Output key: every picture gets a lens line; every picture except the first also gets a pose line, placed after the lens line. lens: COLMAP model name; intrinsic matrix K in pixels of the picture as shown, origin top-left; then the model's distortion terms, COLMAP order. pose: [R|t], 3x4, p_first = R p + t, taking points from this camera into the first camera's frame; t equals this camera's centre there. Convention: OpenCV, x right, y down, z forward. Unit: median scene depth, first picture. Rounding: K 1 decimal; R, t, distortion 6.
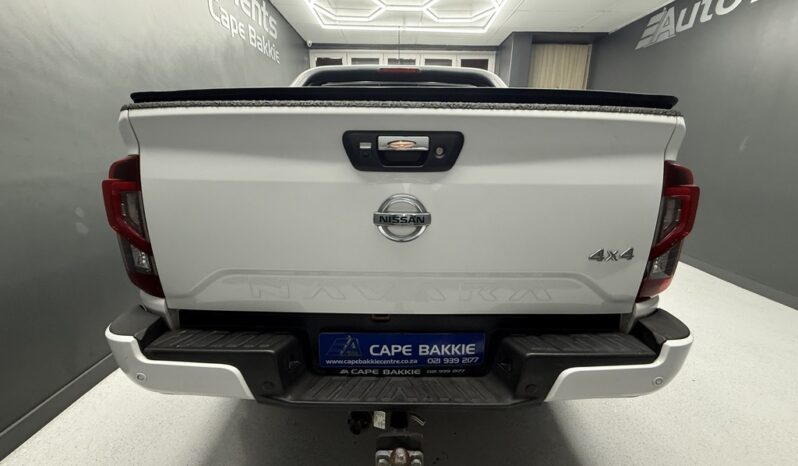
lens RADIAL K [[316.4, 0, 399.0], [0, 316.4, 233.0], [0, 0, 1]] dist [-0.002213, 0.000390]
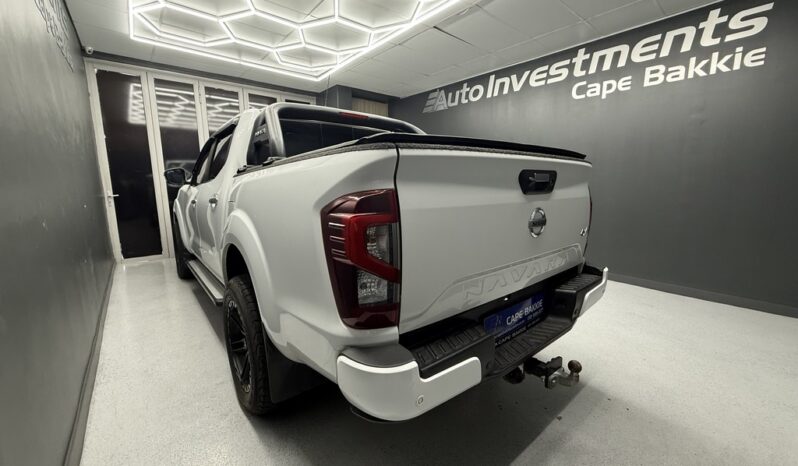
lens RADIAL K [[316.4, 0, 399.0], [0, 316.4, 233.0], [0, 0, 1]] dist [-0.002213, 0.000390]
pose [[0.771802, -0.114640, 0.625444, -0.347725], [0.179168, 0.982967, -0.040923, -0.011931], [-0.610099, 0.143644, 0.779195, 0.039139]]
